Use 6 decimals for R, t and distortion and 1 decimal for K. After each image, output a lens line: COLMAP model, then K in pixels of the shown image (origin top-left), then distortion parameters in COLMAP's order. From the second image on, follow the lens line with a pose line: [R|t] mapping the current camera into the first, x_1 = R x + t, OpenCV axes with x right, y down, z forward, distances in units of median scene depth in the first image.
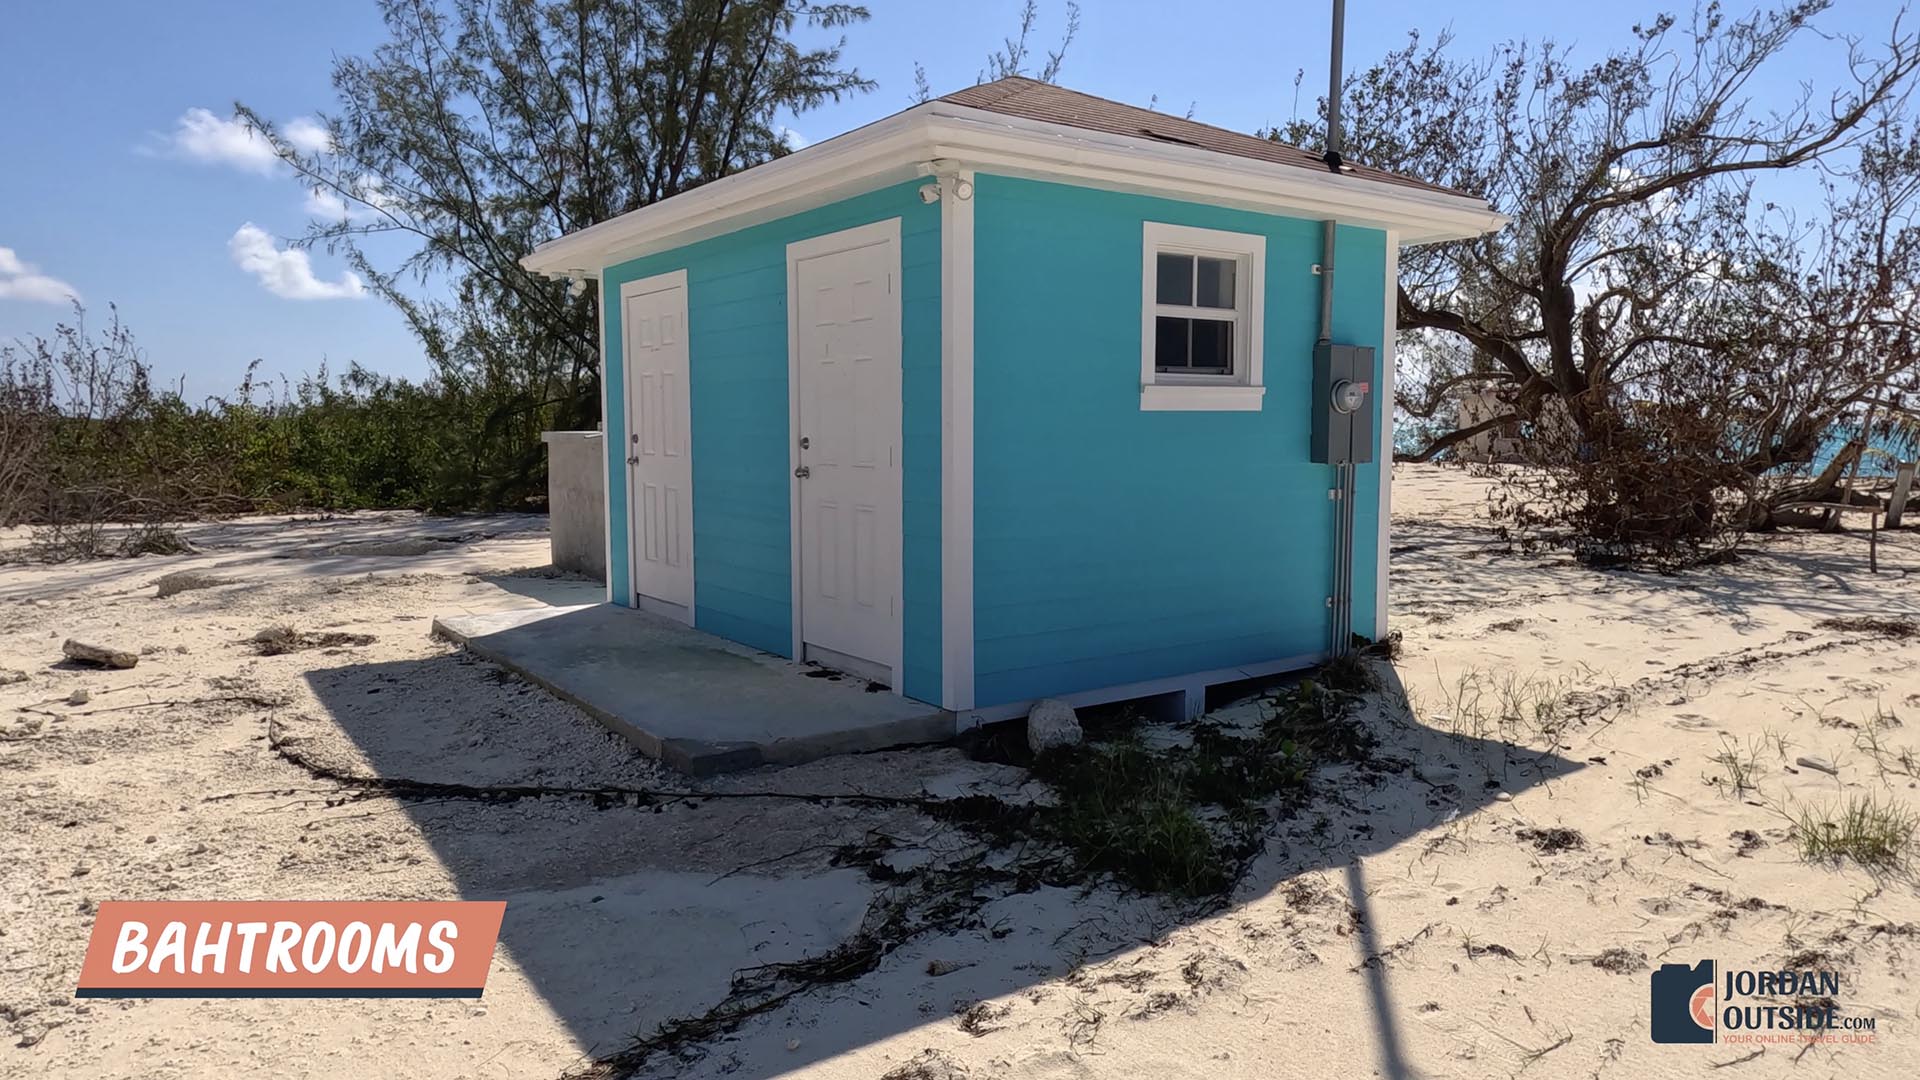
lens RADIAL K [[1420.3, 0, 966.1], [0, 1420.3, 565.0], [0, 0, 1]] dist [0.004660, 0.007342]
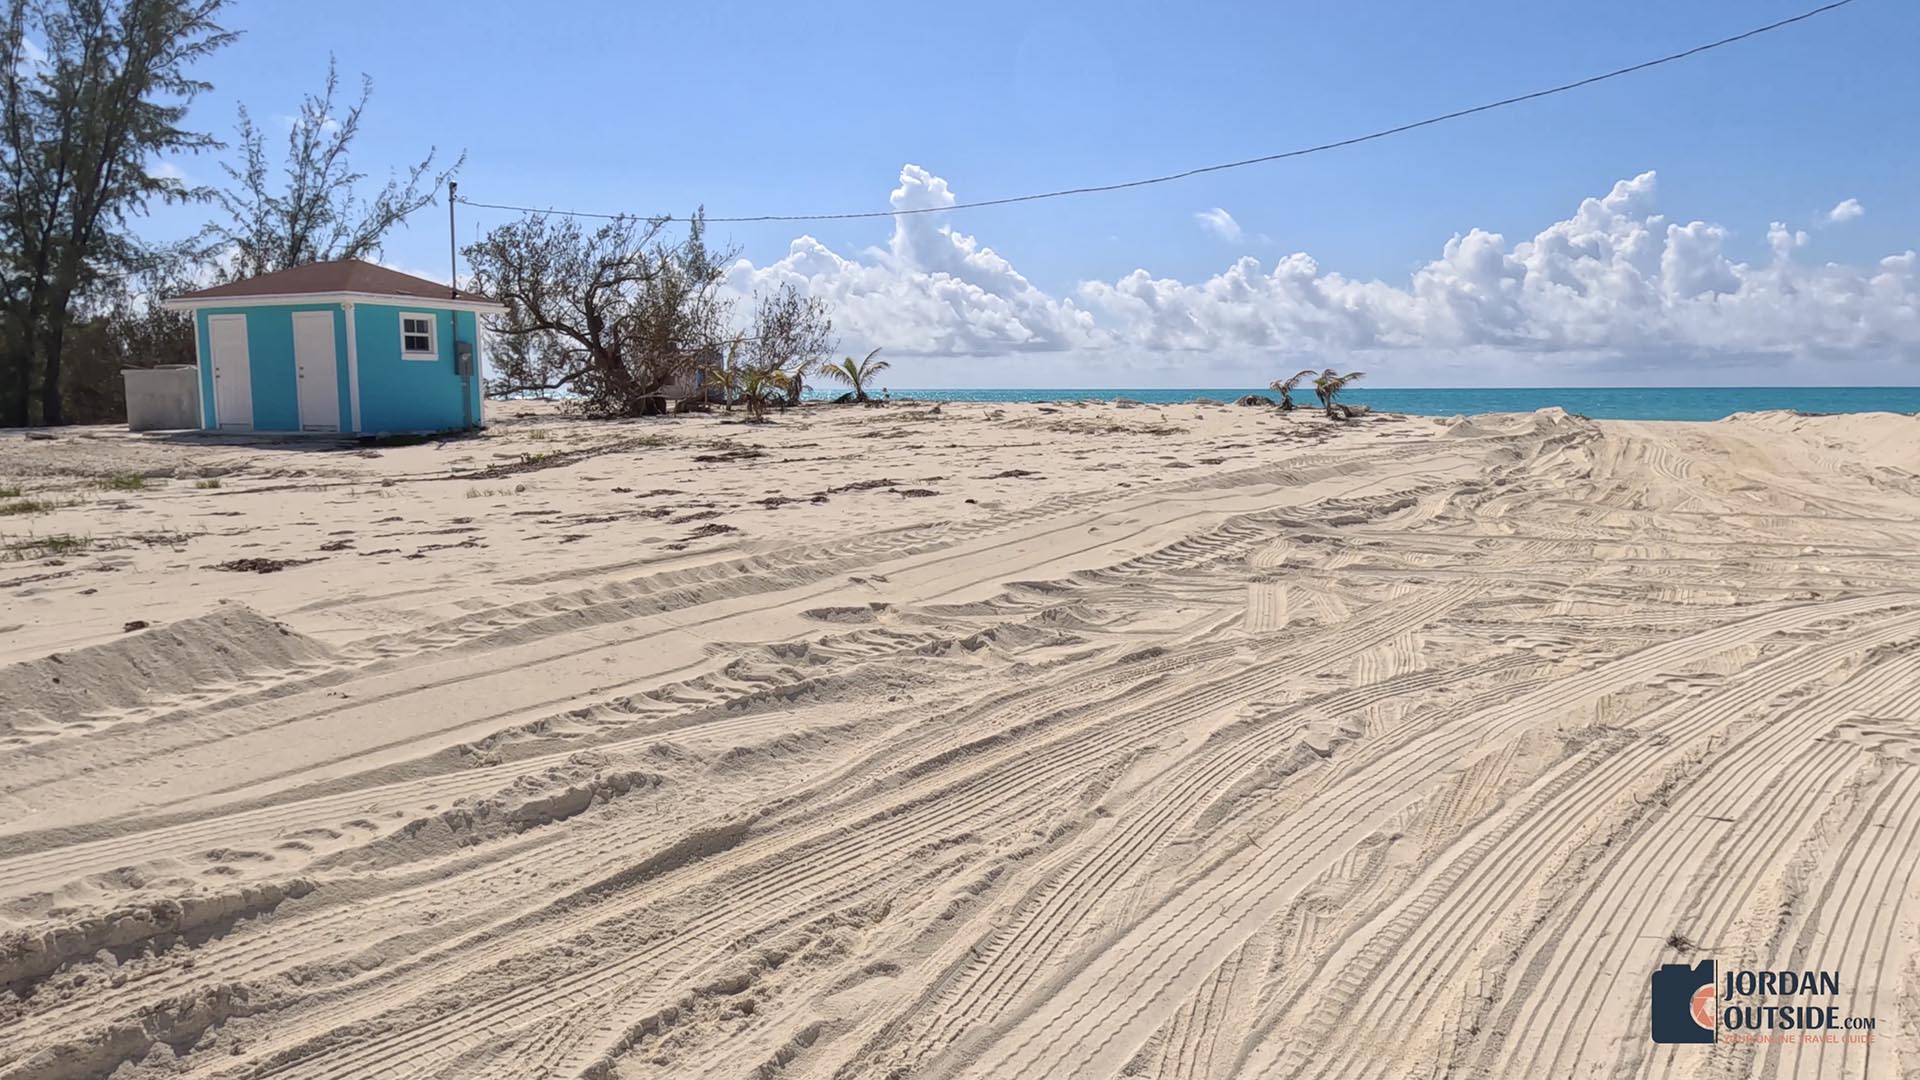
lens RADIAL K [[1420.3, 0, 966.1], [0, 1420.3, 565.0], [0, 0, 1]] dist [0.004660, 0.007342]
pose [[0.896025, -0.051310, 0.441030, -0.213256], [0.042024, 0.998642, 0.030806, 0.356135], [-0.442011, -0.009069, 0.896964, -2.850143]]
